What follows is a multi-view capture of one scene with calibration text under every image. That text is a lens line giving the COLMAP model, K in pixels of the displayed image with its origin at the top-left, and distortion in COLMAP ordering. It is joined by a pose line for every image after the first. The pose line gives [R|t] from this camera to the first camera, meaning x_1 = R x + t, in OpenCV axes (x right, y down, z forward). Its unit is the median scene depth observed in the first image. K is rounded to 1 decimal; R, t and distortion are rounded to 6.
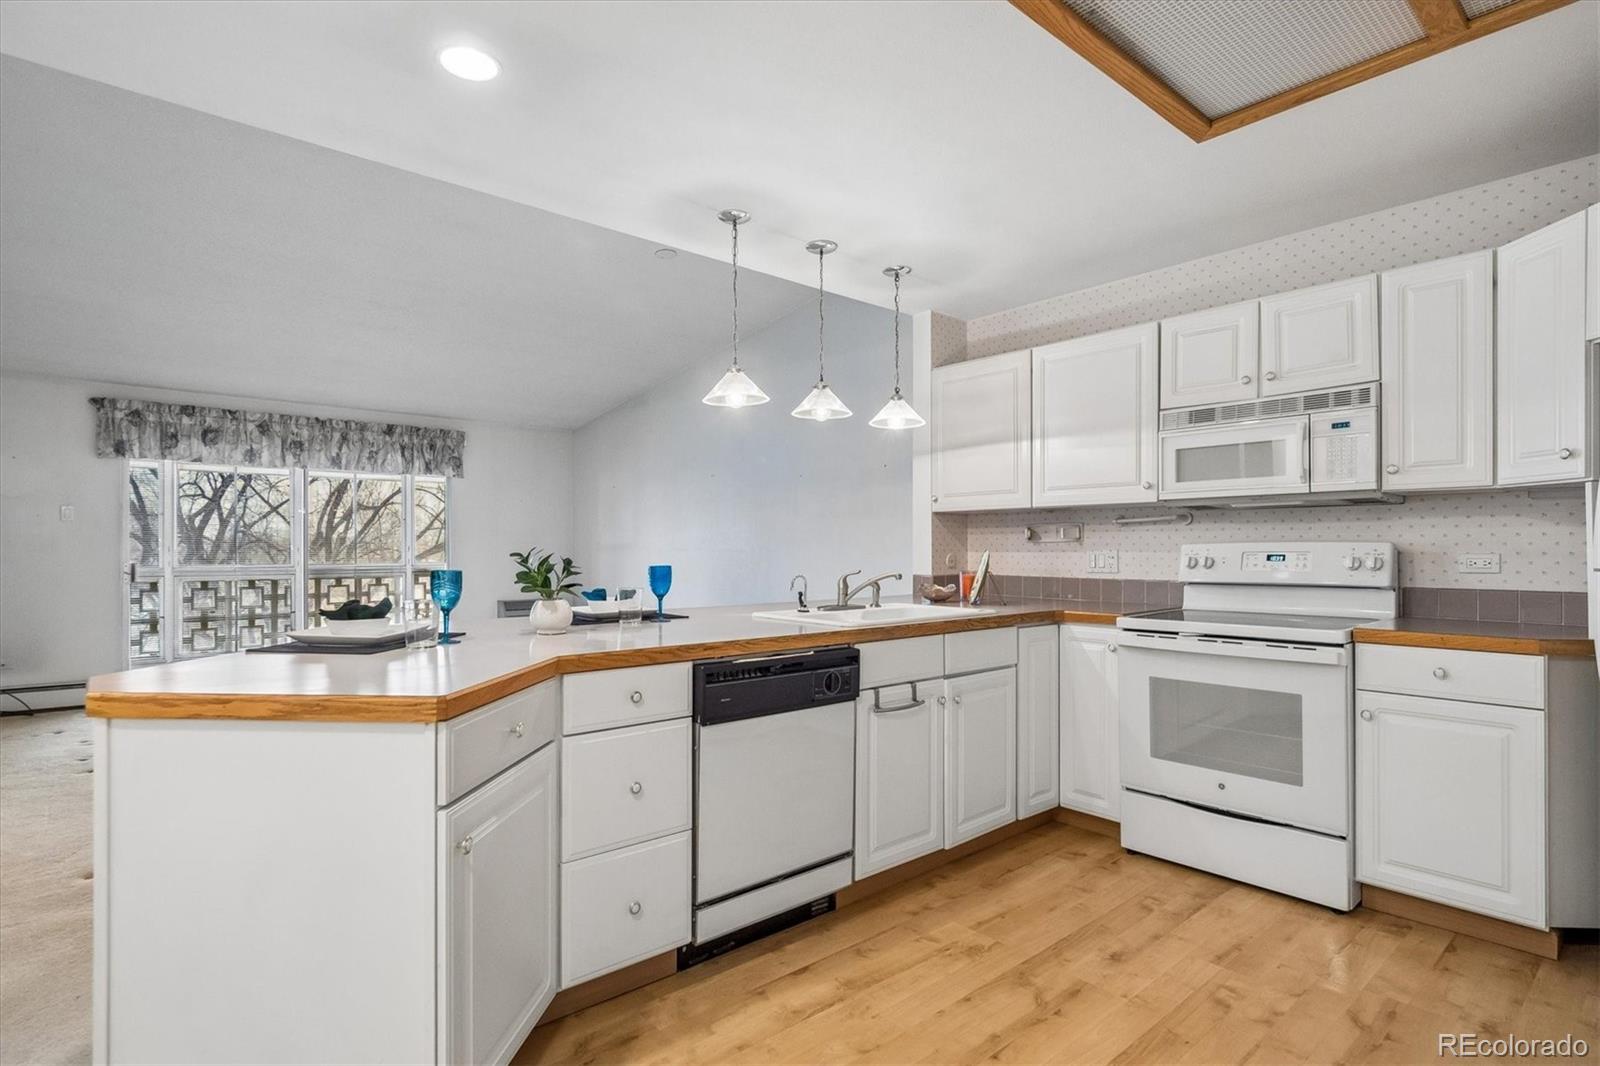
lens RADIAL K [[816.0, 0, 803.1], [0, 816.0, 542.1], [0, 0, 1]] dist [0.013103, -0.002703]
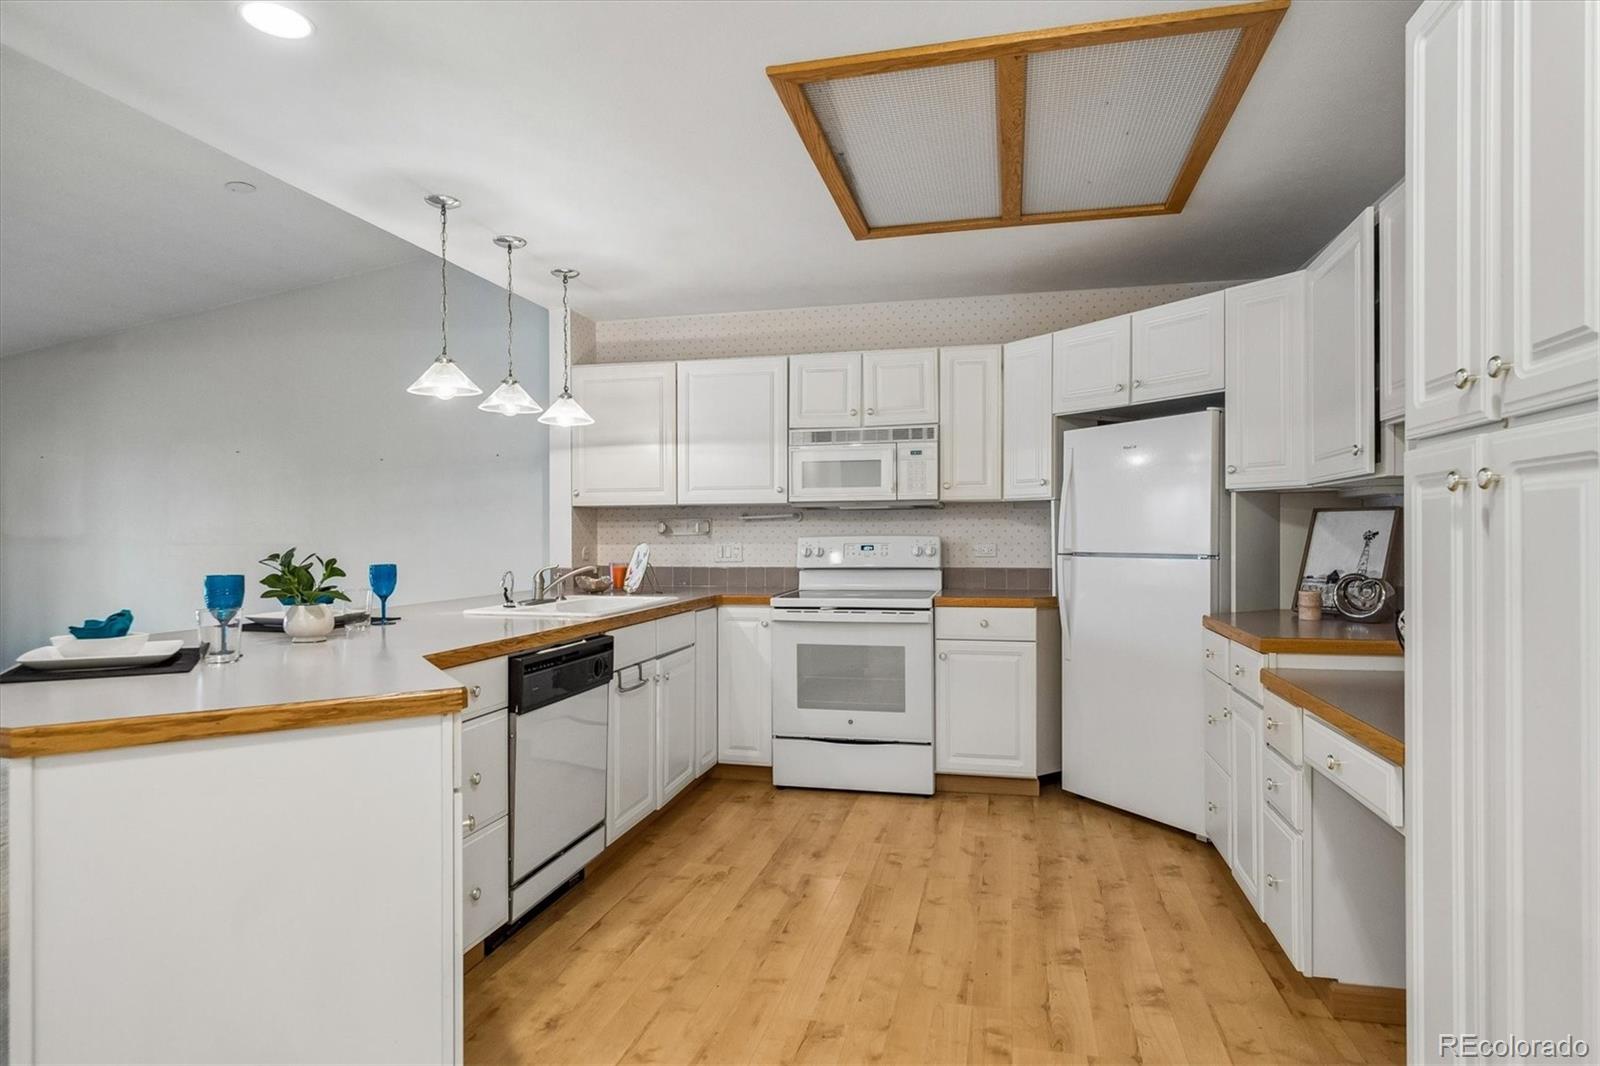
lens RADIAL K [[896.7, 0, 802.1], [0, 896.7, 532.8], [0, 0, 1]] dist [0.020331, -0.000012]
pose [[0.811730, -0.001906, 0.584030, -0.420857], [-0.001004, 0.999989, 0.004659, -0.014104], [-0.584032, -0.004369, 0.811719, -0.133651]]
